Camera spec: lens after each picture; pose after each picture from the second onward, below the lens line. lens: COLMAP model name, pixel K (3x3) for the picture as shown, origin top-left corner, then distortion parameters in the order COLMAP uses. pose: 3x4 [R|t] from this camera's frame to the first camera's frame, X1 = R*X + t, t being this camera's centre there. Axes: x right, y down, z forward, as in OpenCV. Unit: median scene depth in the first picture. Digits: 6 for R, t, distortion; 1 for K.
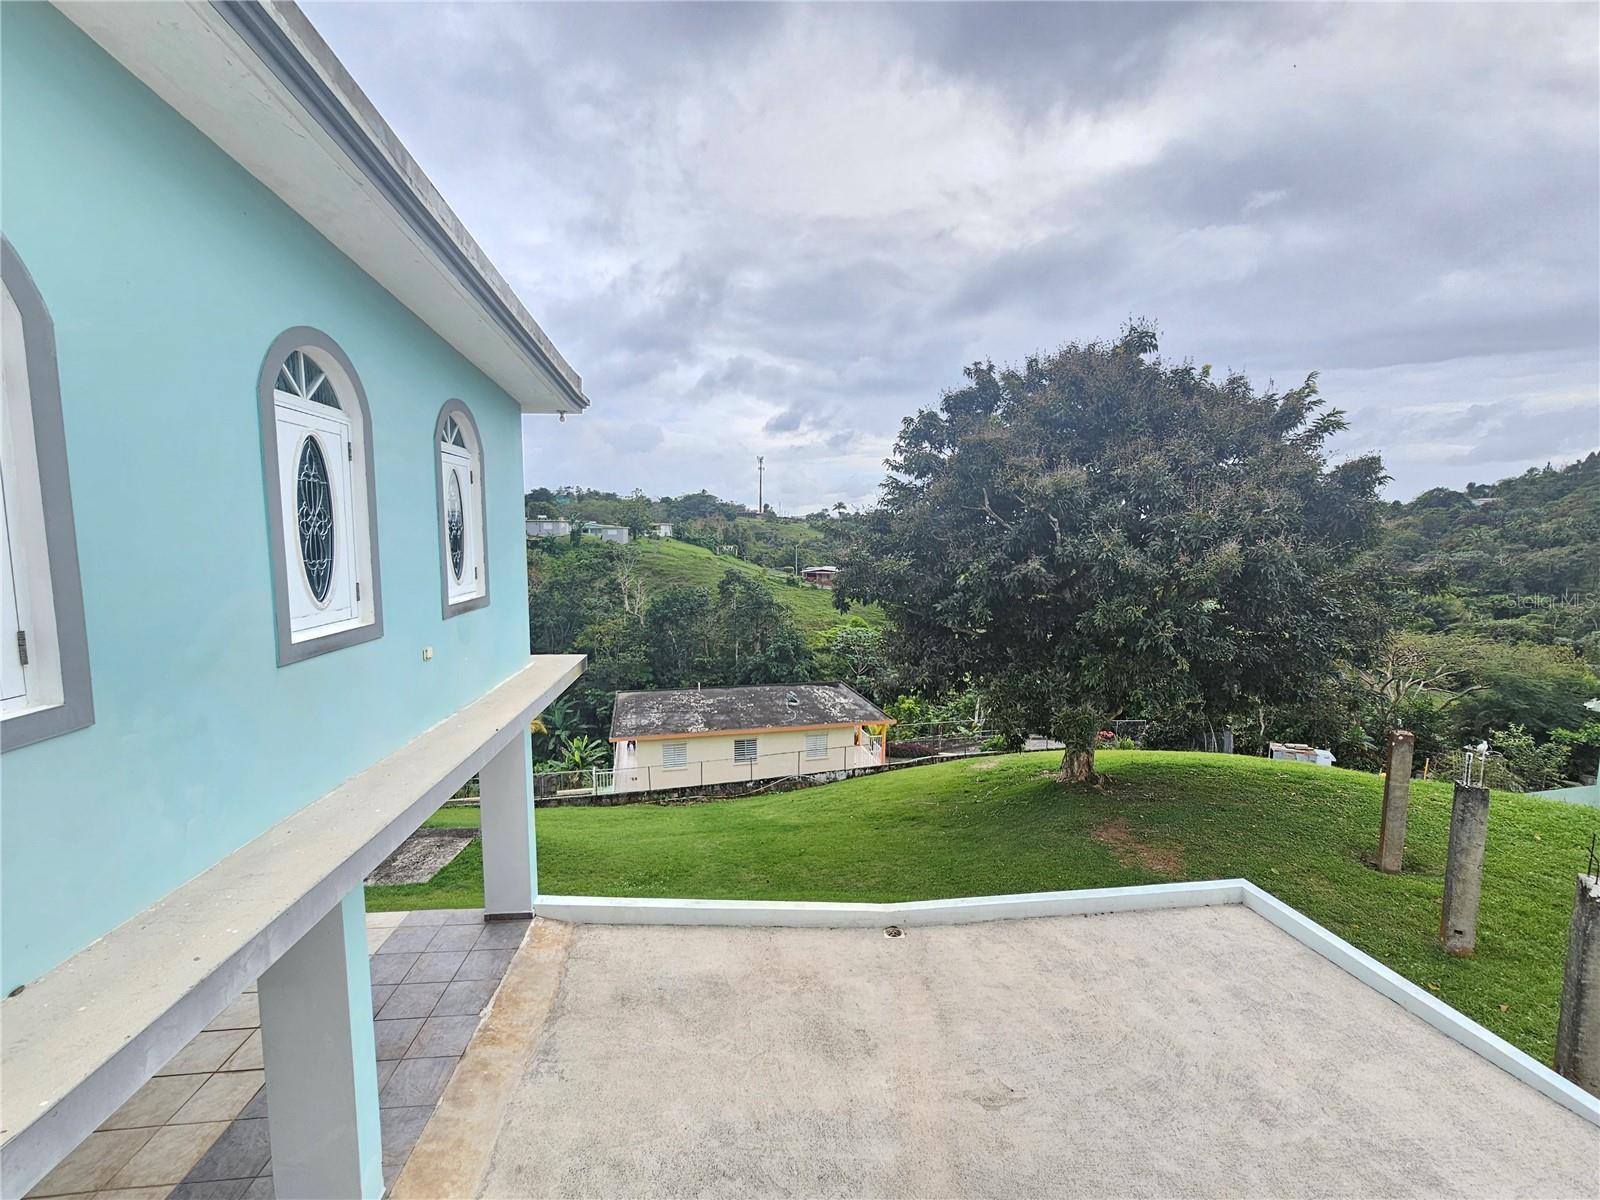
lens RADIAL K [[655.0, 0, 794.6], [0, 655.0, 597.8], [0, 0, 1]] dist [-0.001037, -0.000235]
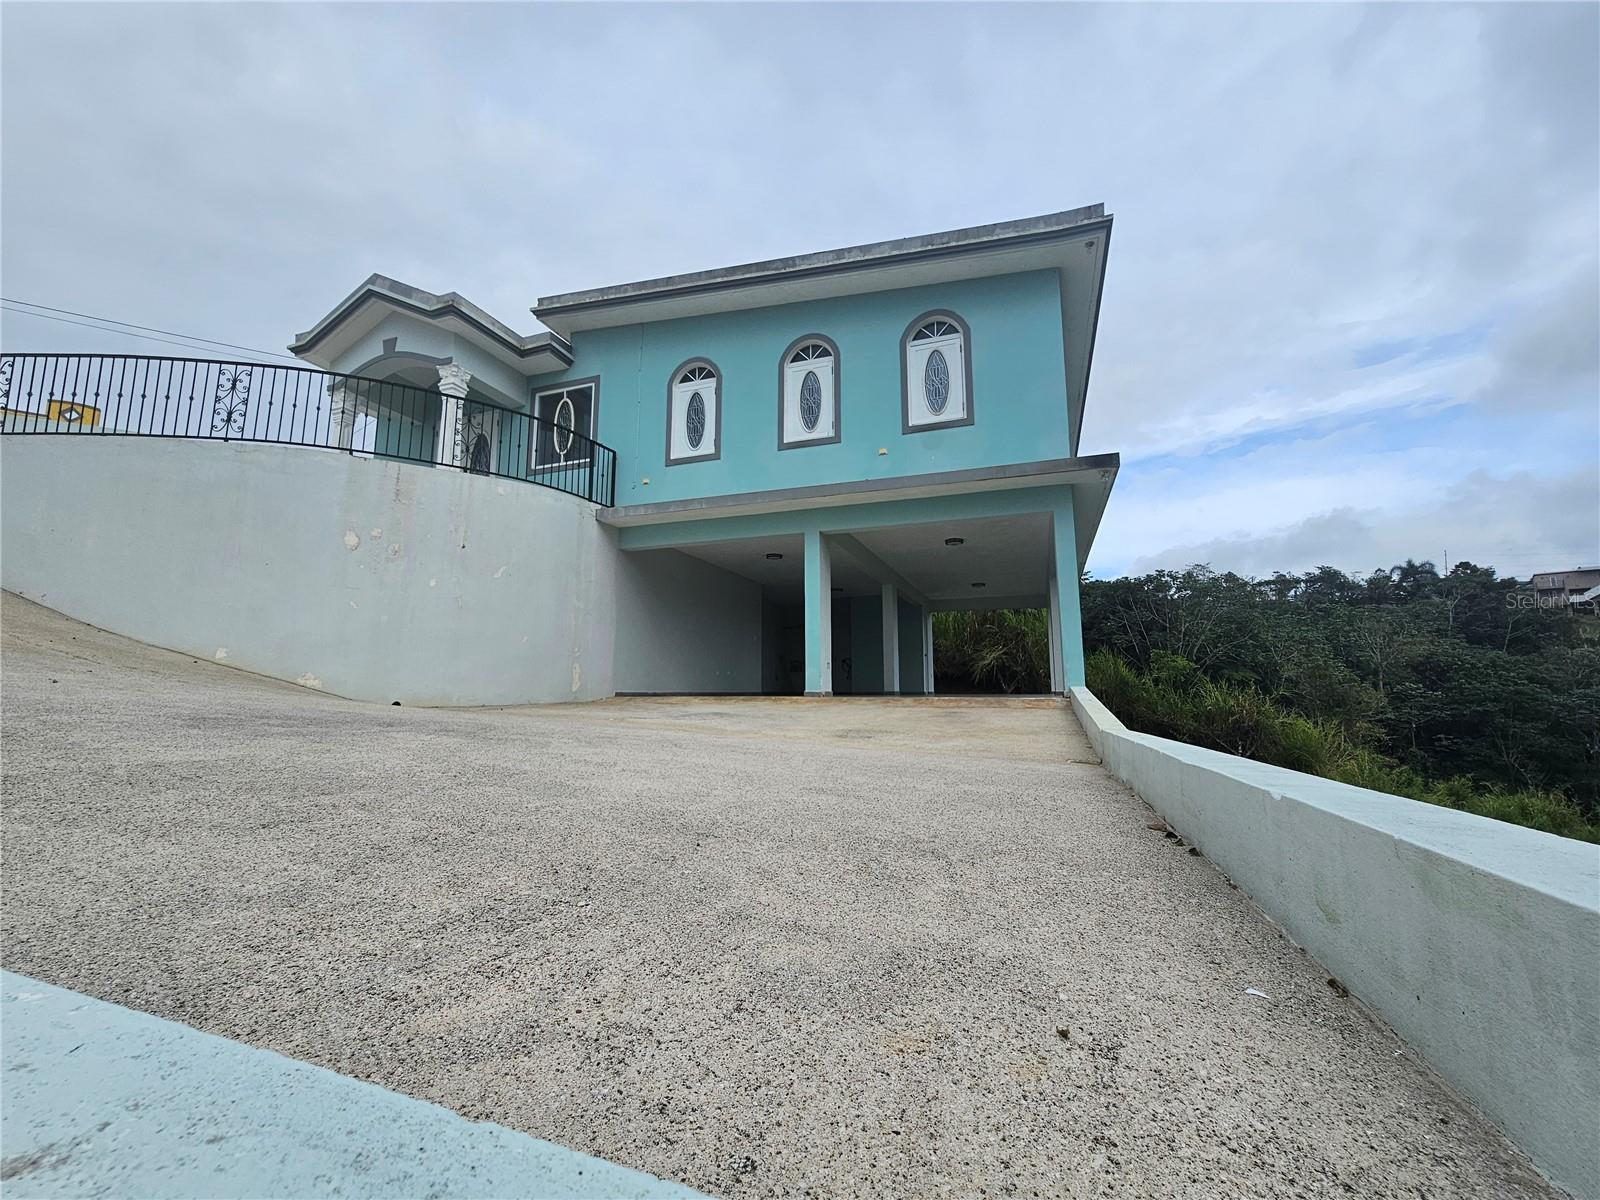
lens RADIAL K [[655.0, 0, 794.6], [0, 655.0, 597.8], [0, 0, 1]] dist [-0.001037, -0.000235]
pose [[-0.428476, -0.132525, -0.893782, 0.172665], [-0.090412, 0.990509, -0.103524, 0.105053], [0.899018, 0.036451, -0.436391, 0.233756]]
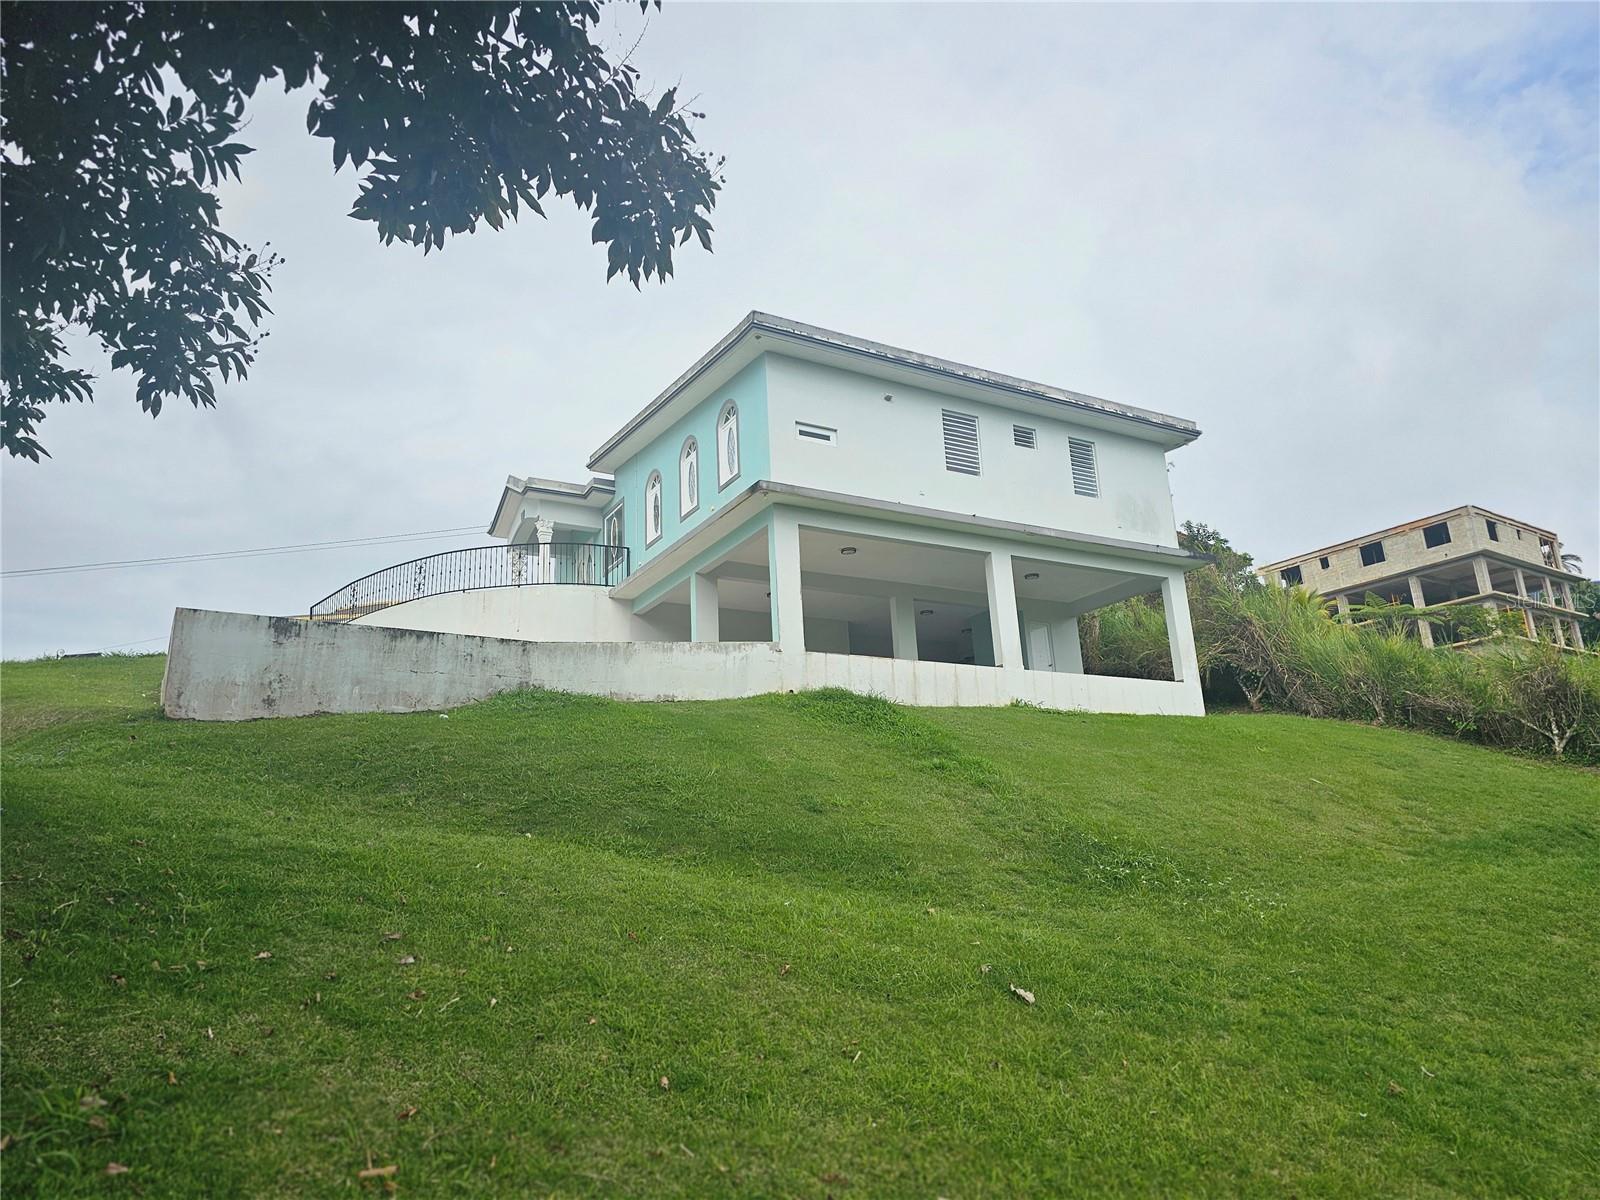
lens RADIAL K [[1070.5, 0, 800.0], [0, 1070.5, 600.0], [0, 0, 1]] dist [0.083464, -0.093835]
pose [[-0.910059, -0.076125, -0.407428, 0.127848], [0.000531, 0.982774, -0.184809, 0.184970], [0.414478, -0.168403, -0.894342, 0.731078]]
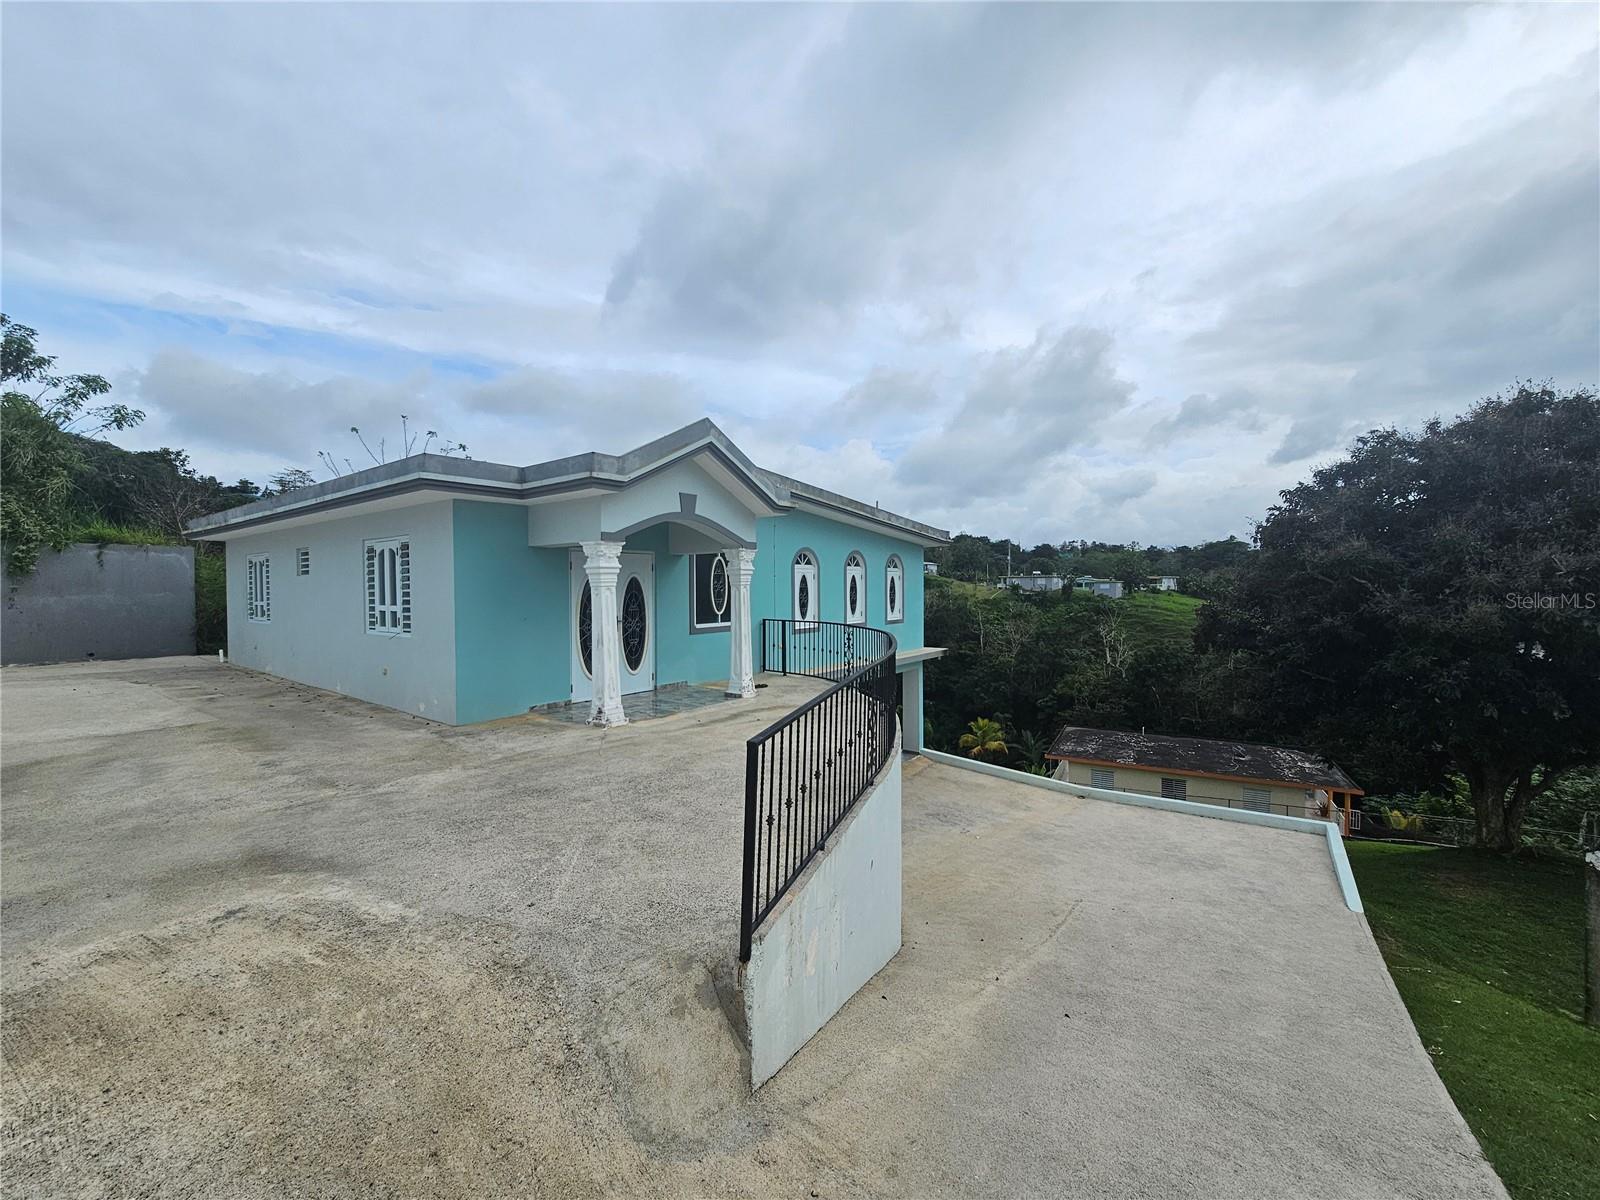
lens RADIAL K [[652.3, 0, 795.7], [0, 652.3, 599.5], [0, 0, 1]] dist [-0.000732, -0.000416]
pose [[0.740029, 0.005434, -0.672553, 0.192050], [-0.058196, 0.996734, -0.055982, 0.017309], [0.670052, 0.080568, 0.737929, -0.247505]]
